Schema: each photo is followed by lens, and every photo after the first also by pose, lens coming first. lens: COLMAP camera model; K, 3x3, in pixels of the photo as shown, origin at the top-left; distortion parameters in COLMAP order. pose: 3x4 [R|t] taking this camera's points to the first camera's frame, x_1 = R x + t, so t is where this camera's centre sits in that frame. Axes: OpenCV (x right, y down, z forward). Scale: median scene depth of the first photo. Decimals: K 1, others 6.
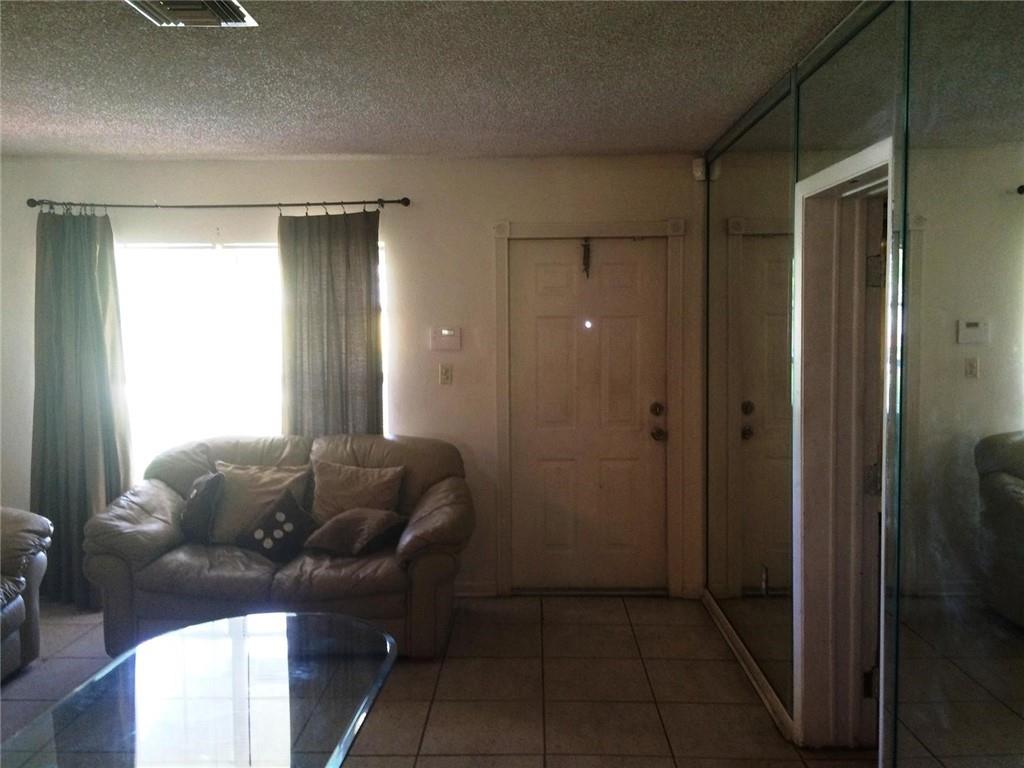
lens RADIAL K [[864.0, 0, 519.7], [0, 864.0, 381.5], [0, 0, 1]] dist [0.041081, -0.063296]
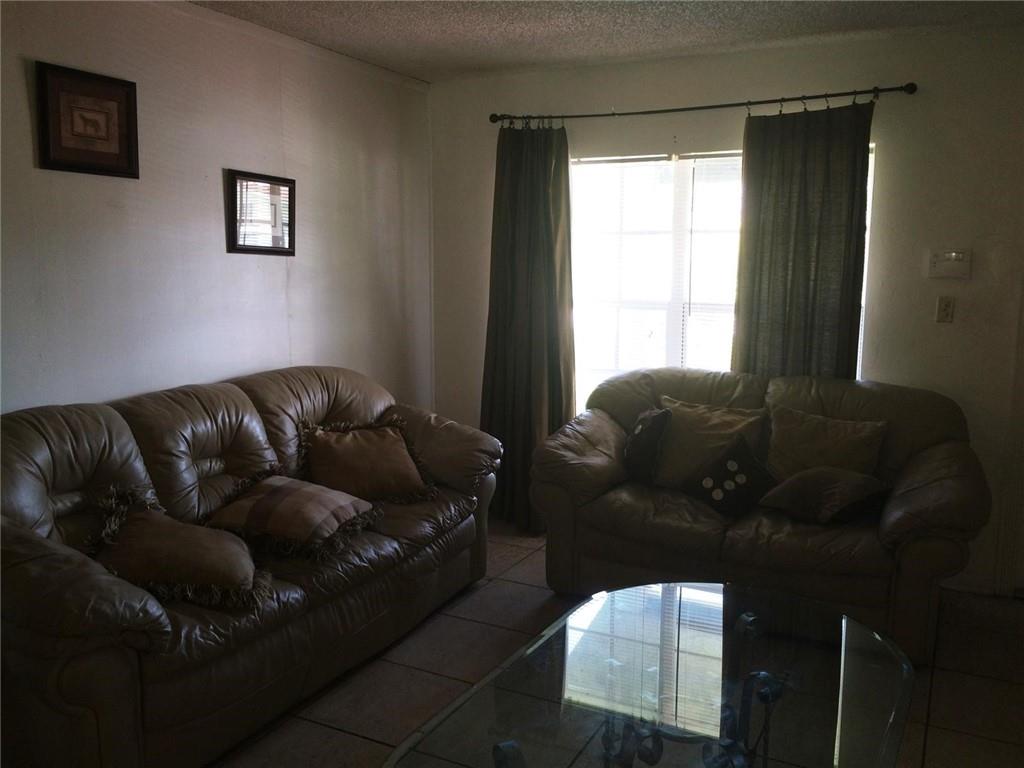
lens RADIAL K [[864.0, 0, 511.6], [0, 864.0, 385.4], [0, 0, 1]] dist [0.041081, -0.063296]
pose [[0.892980, 0.078543, -0.443190, -0.088471], [-0.042255, 0.994937, 0.091184, 0.005116], [0.448108, -0.062699, 0.891778, 0.120247]]
